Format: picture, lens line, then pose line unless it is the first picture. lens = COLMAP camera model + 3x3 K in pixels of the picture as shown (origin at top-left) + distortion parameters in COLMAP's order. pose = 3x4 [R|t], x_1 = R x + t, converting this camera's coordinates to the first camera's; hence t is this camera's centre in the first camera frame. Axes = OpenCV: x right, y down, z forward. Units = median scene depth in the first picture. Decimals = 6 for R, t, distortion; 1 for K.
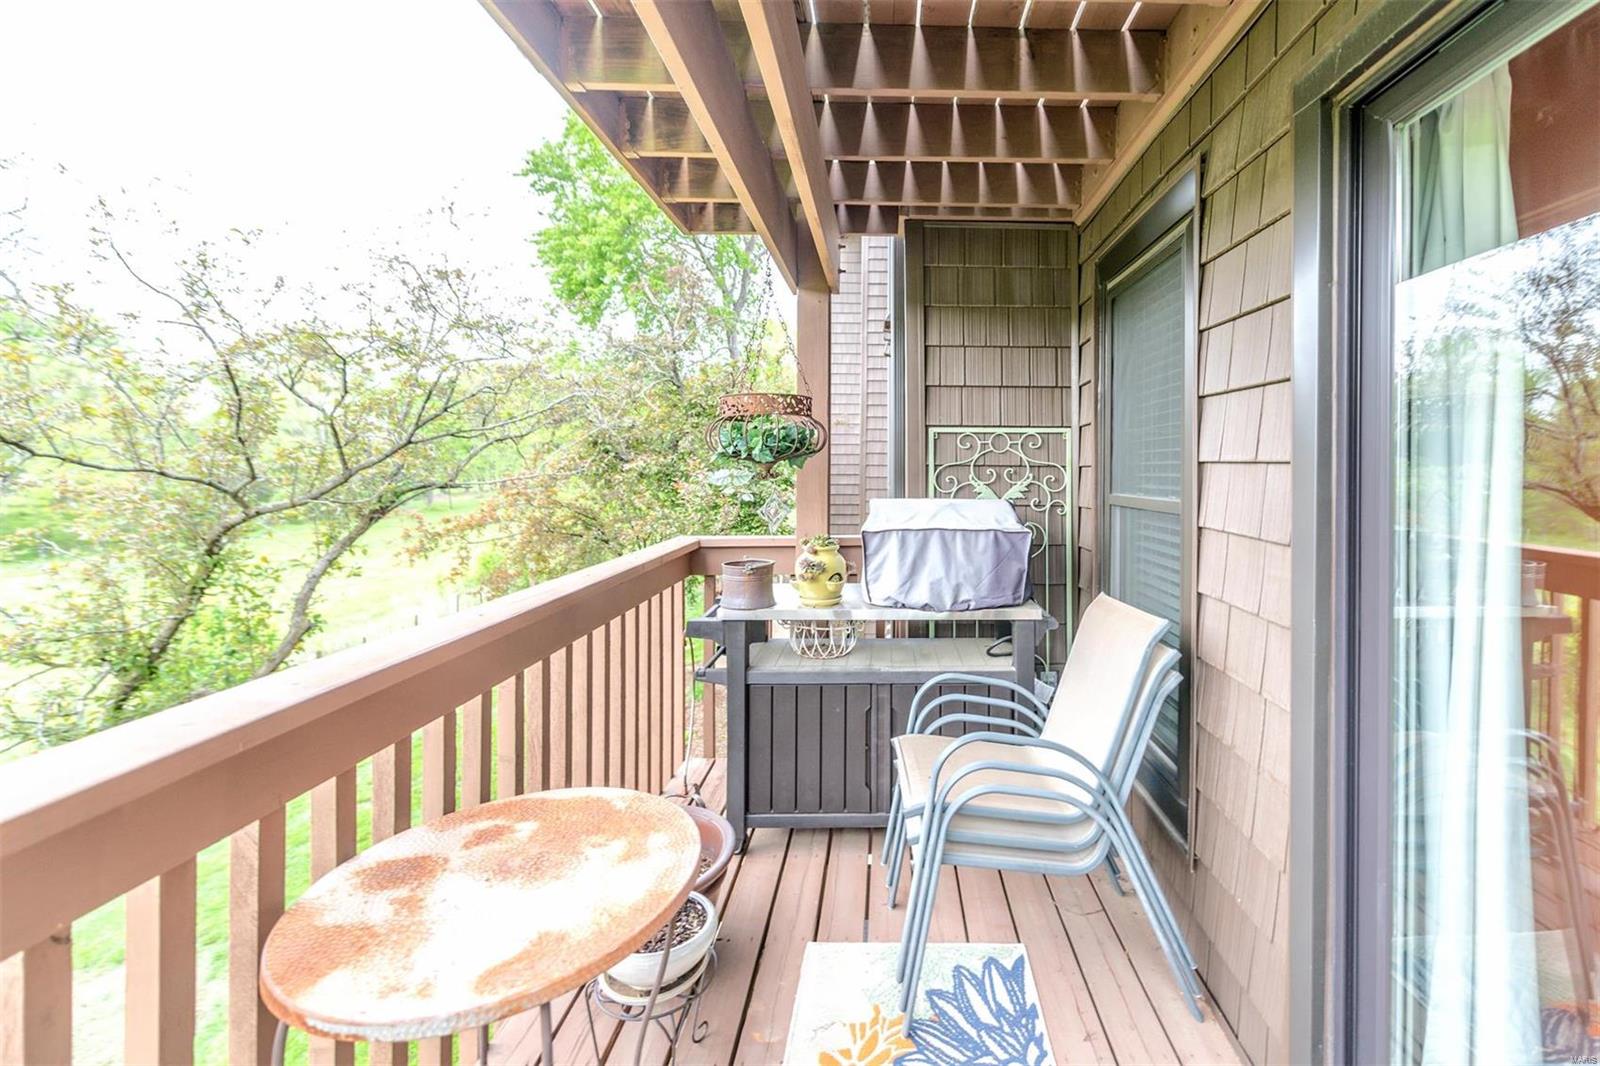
lens RADIAL K [[655.0, 0, 812.5], [0, 655.0, 458.9], [0, 0, 1]] dist [-0.008231, -0.000390]
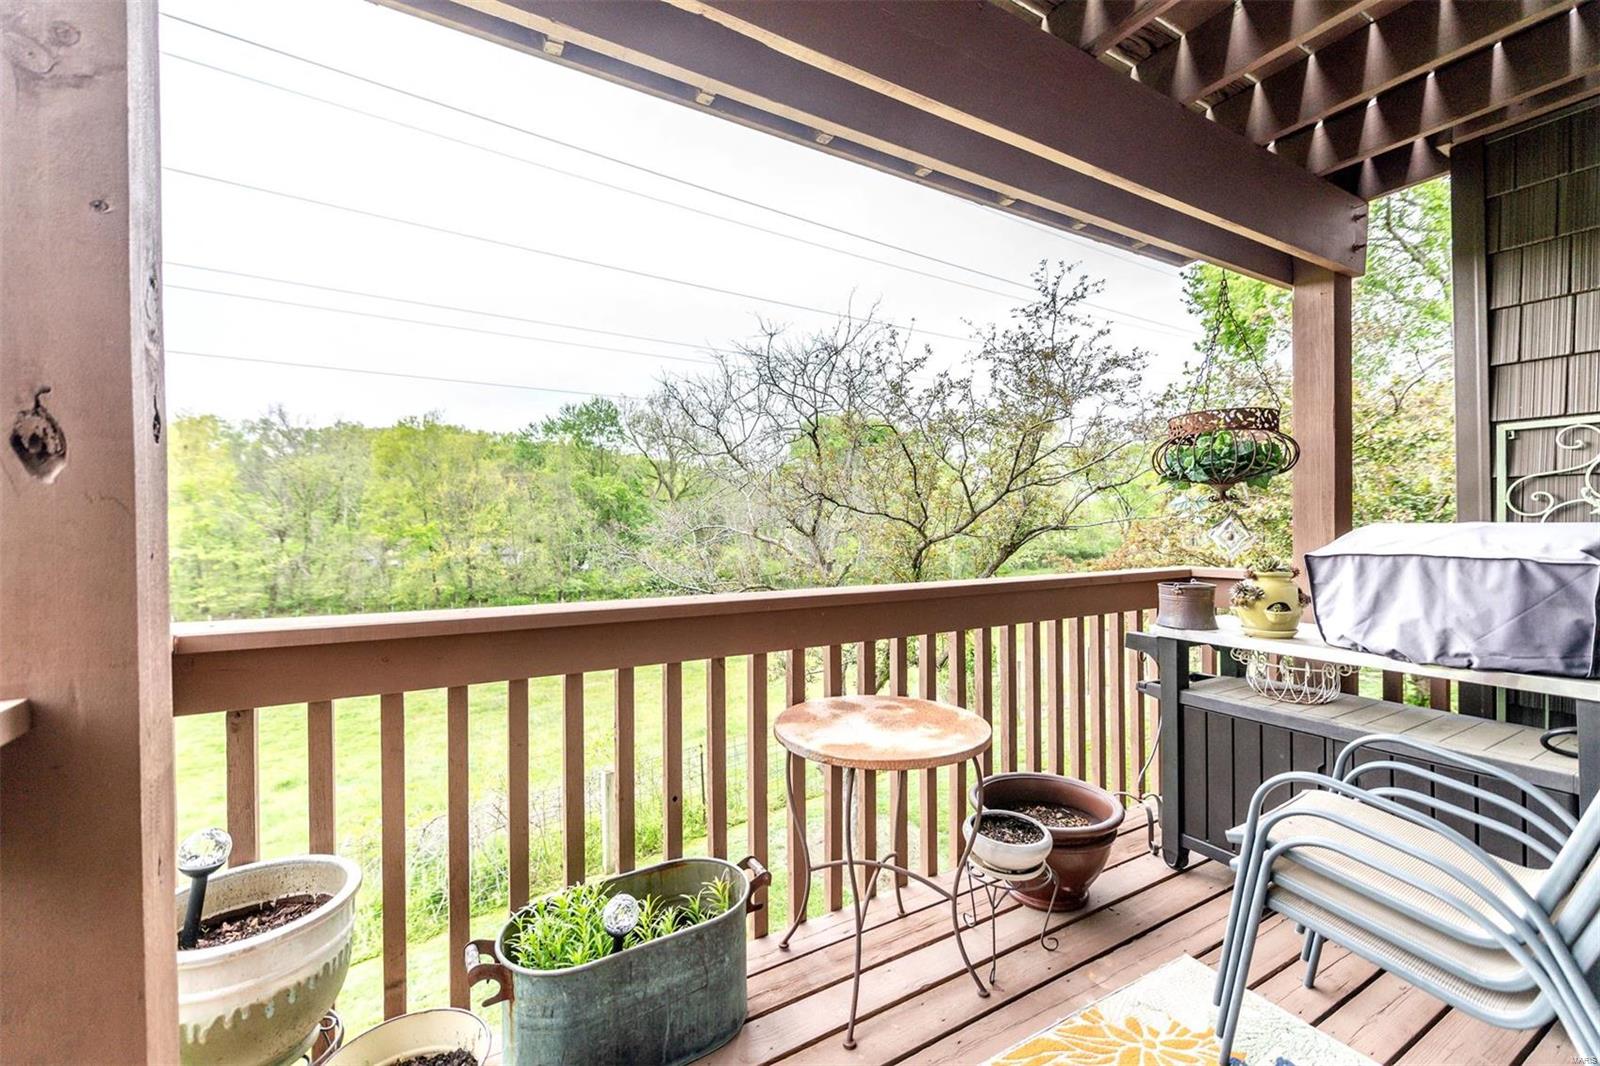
lens RADIAL K [[655.0, 0, 809.8], [0, 655.0, 527.1], [0, 0, 1]] dist [-0.008231, -0.000390]
pose [[0.475124, -0.003542, -0.879911, 0.517779], [-0.001816, 0.999986, -0.005005, 0.079112], [0.879917, 0.003976, 0.475111, 0.021179]]
